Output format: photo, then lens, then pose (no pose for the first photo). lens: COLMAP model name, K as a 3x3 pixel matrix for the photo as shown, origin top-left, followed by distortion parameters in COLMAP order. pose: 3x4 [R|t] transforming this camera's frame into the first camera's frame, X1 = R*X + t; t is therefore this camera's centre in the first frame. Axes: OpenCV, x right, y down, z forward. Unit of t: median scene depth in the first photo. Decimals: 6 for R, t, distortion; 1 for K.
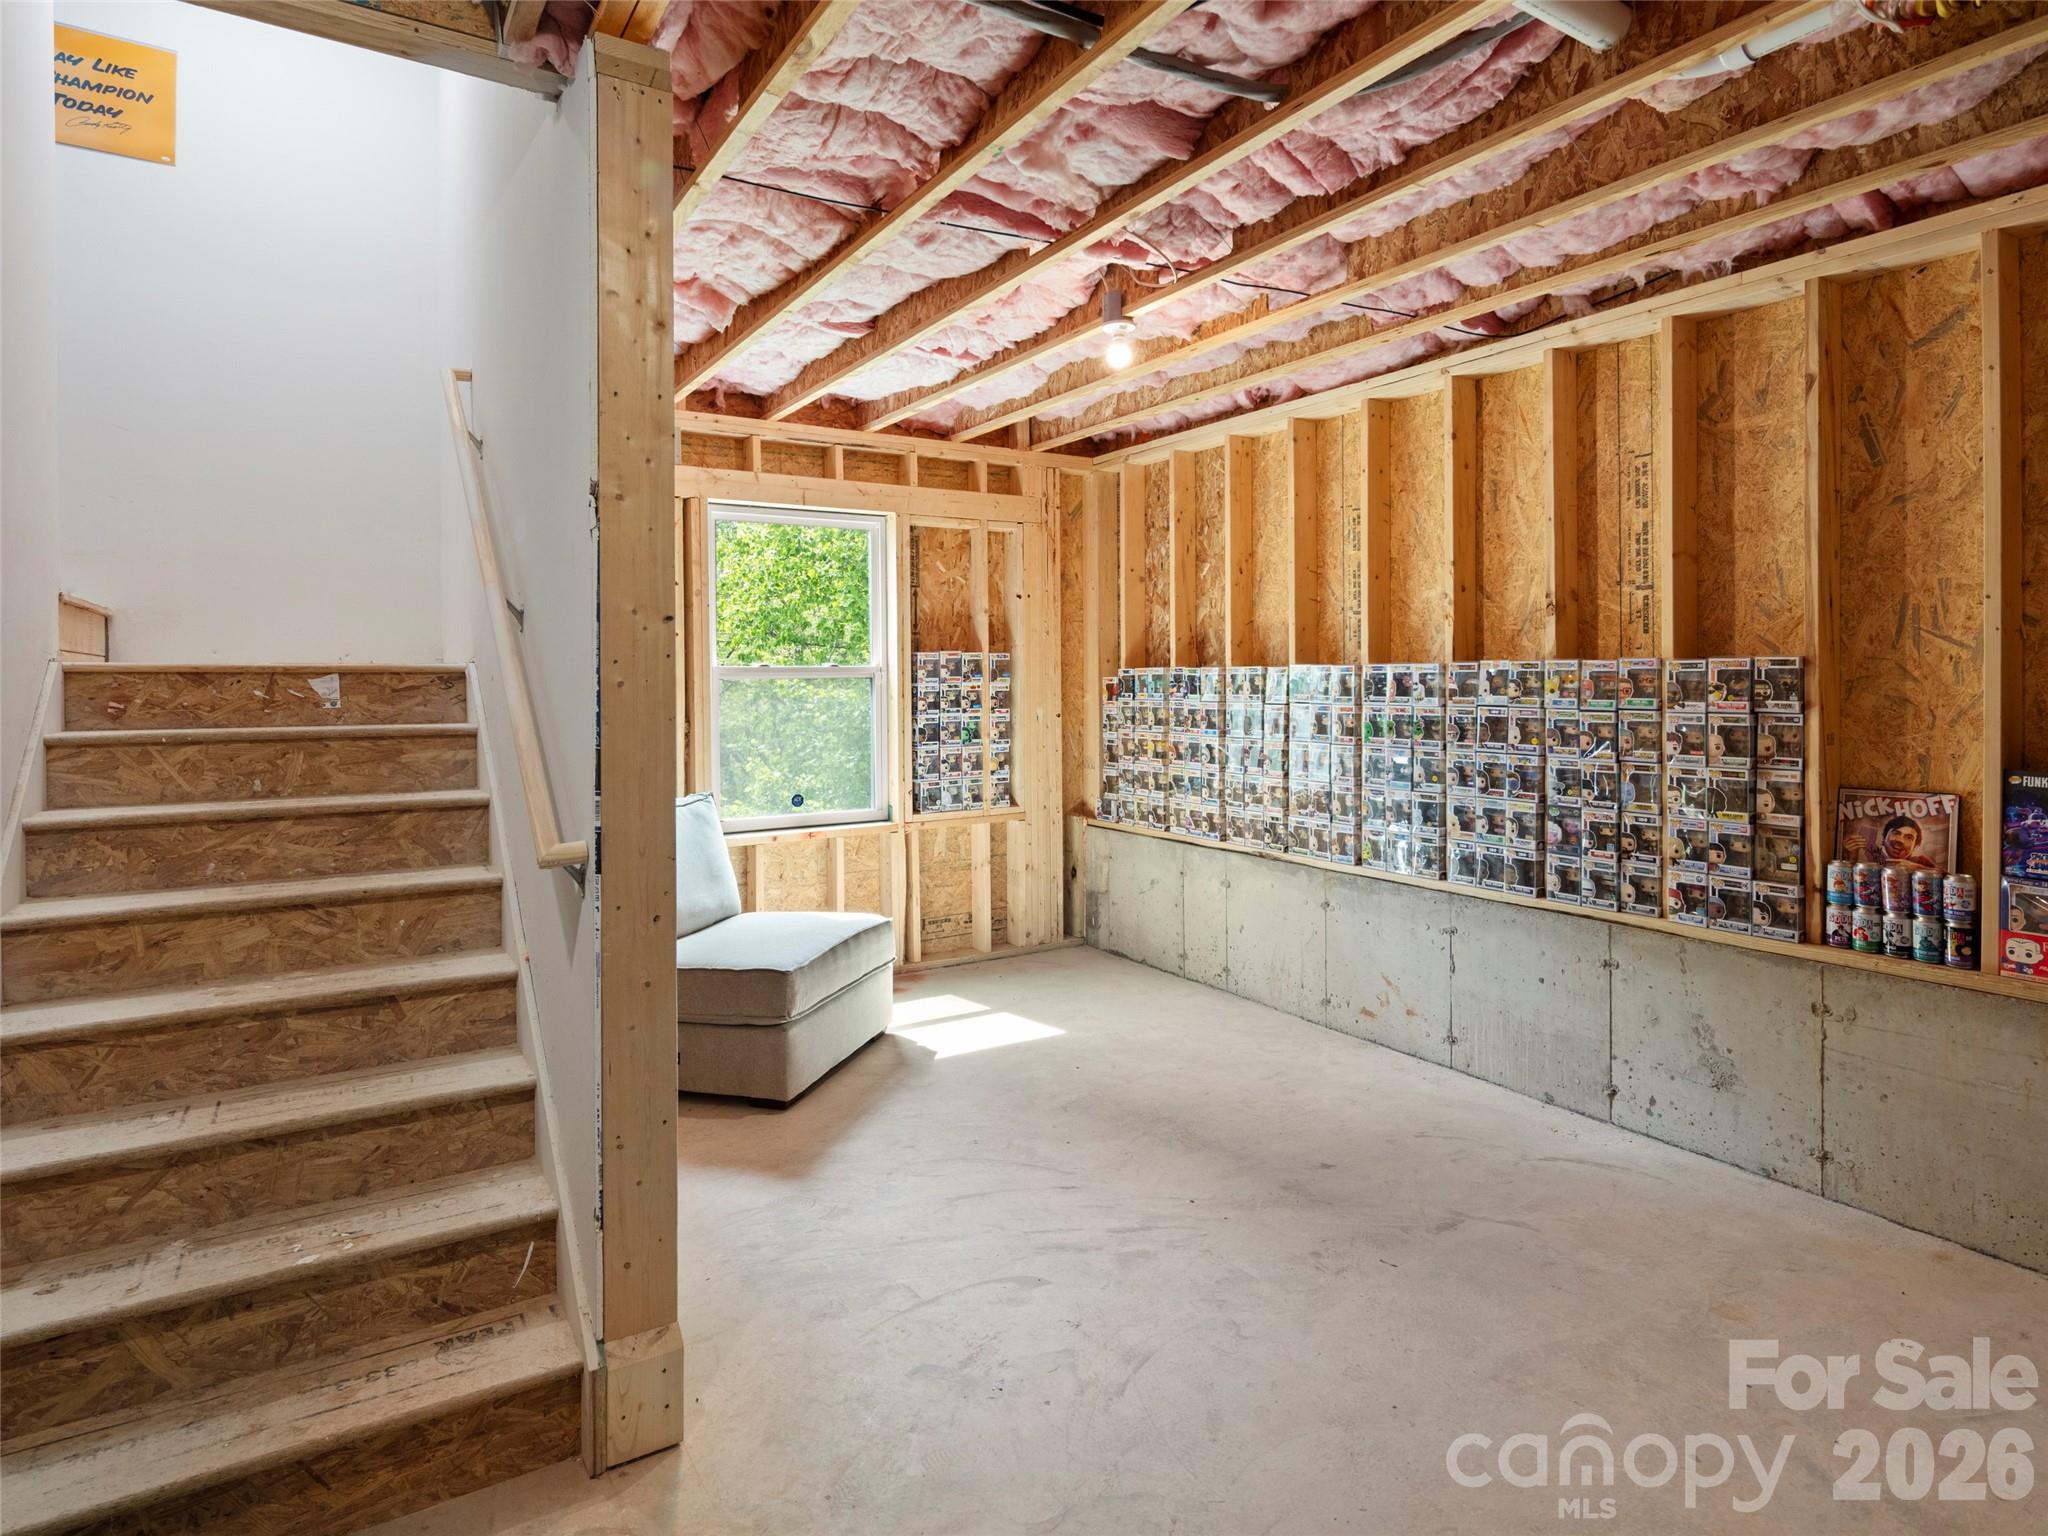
lens RADIAL K [[1121.9, 0, 1029.9], [0, 1121.9, 687.2], [0, 0, 1]] dist [0.002286, -0.000436]
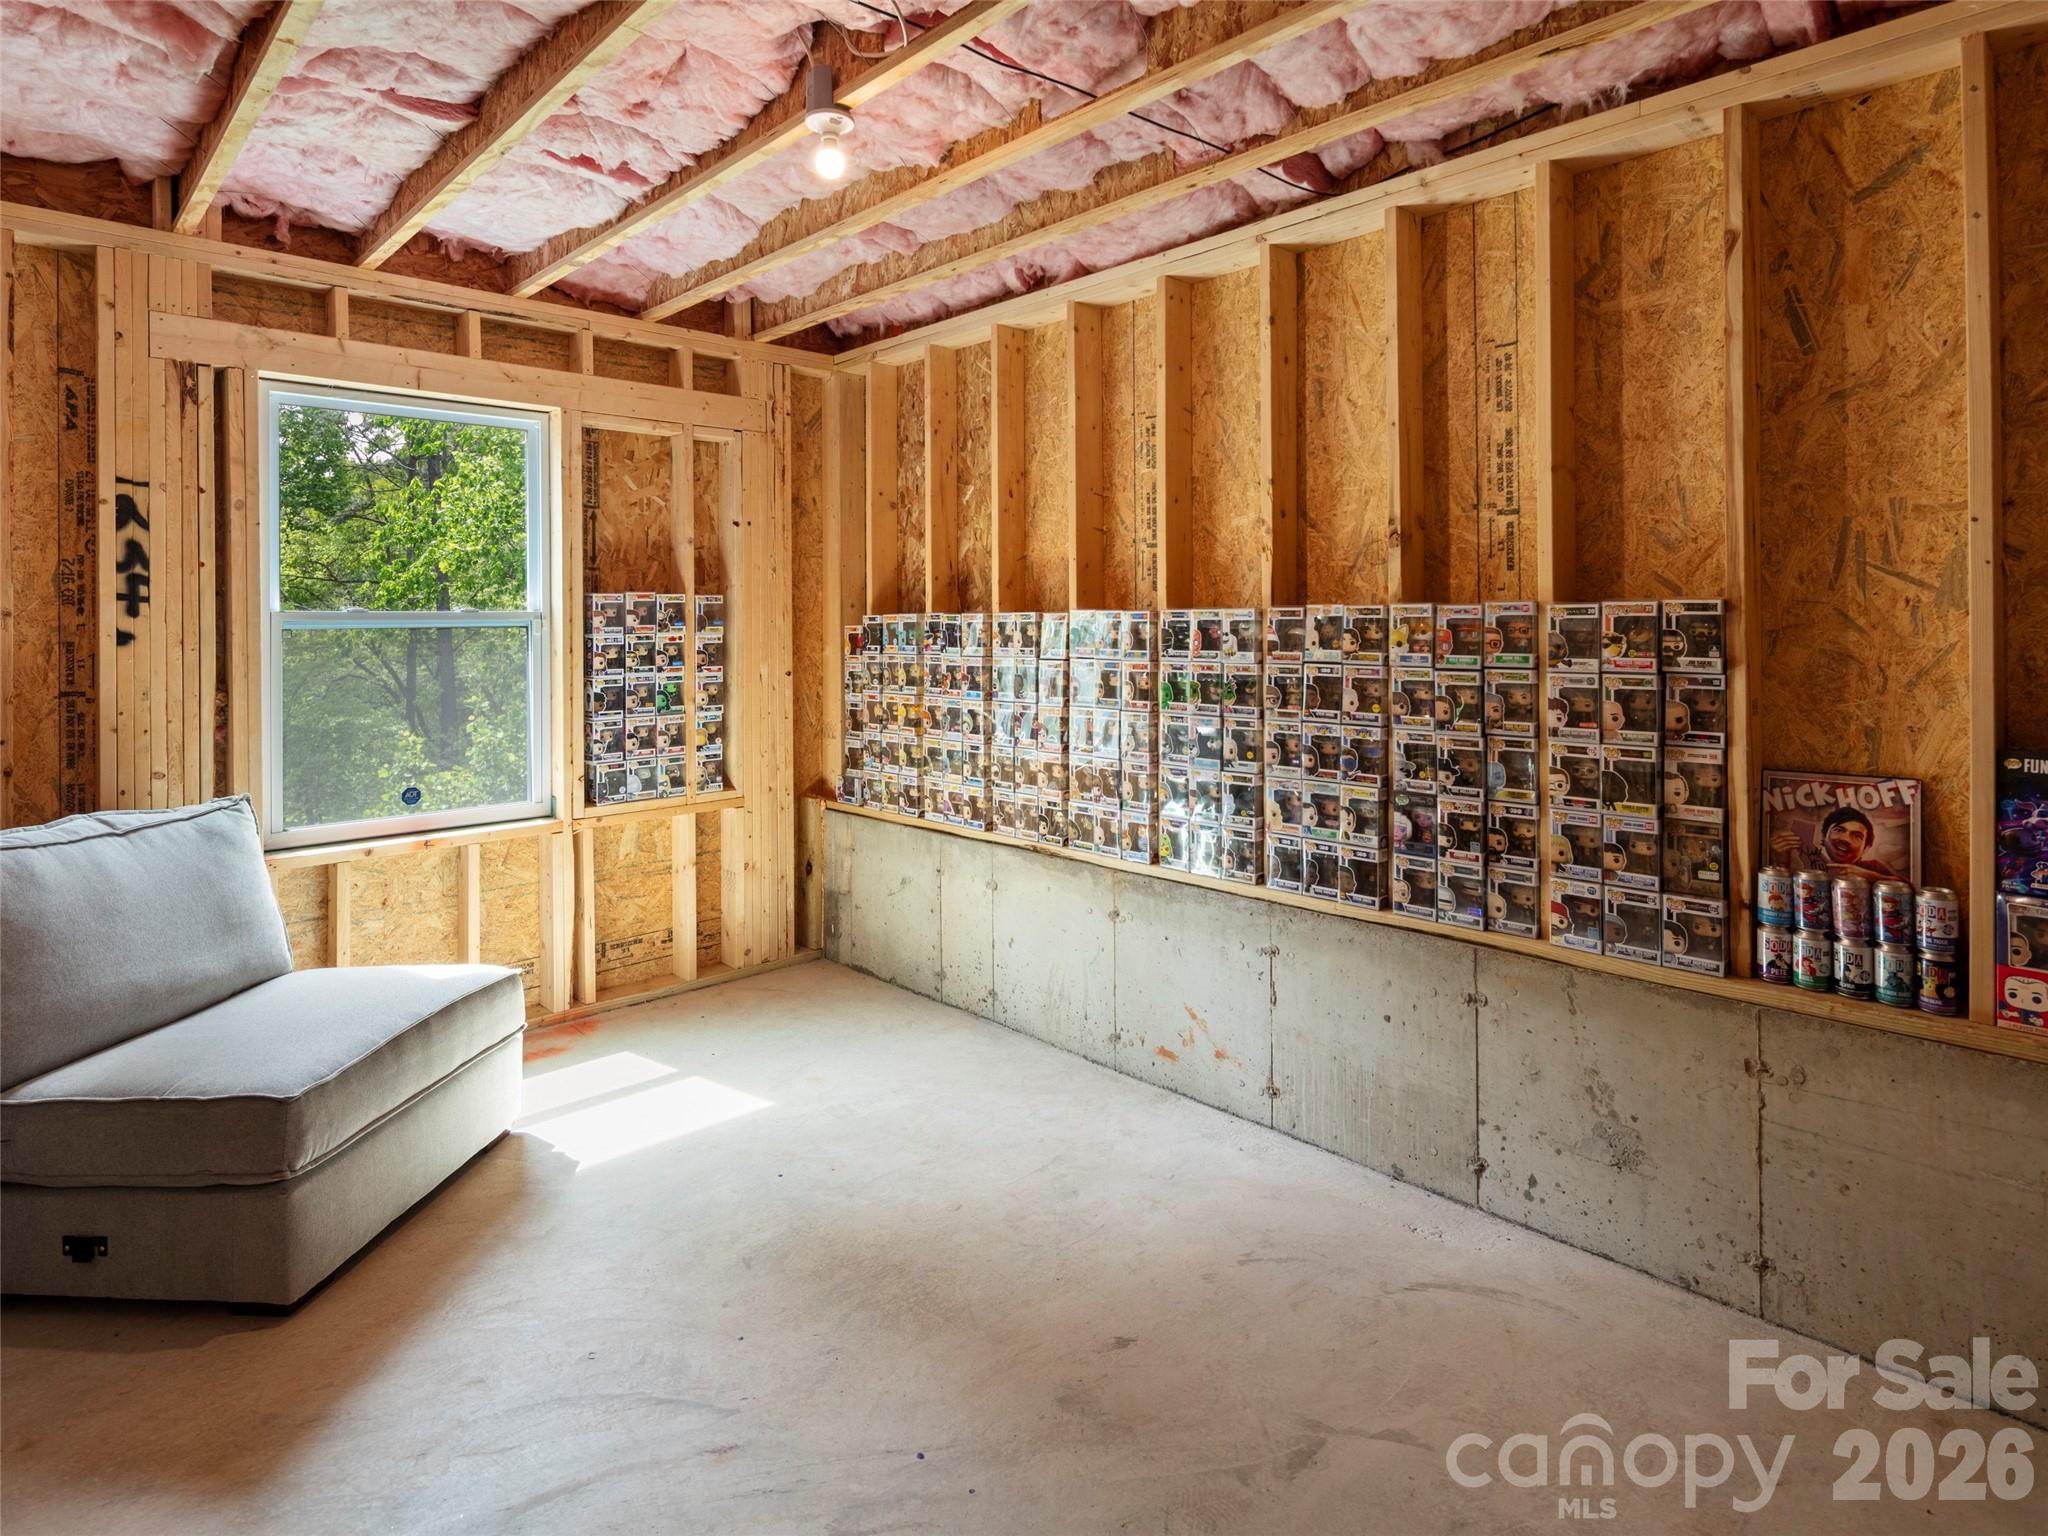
lens RADIAL K [[1121.9, 0, 1029.9], [0, 1121.9, 687.2], [0, 0, 1]] dist [0.002286, -0.000436]
pose [[0.981532, -0.011265, 0.190968, 0.058639], [0.002278, 0.998882, 0.047213, -0.003529], [-0.191286, -0.045906, 0.980460, 0.255339]]
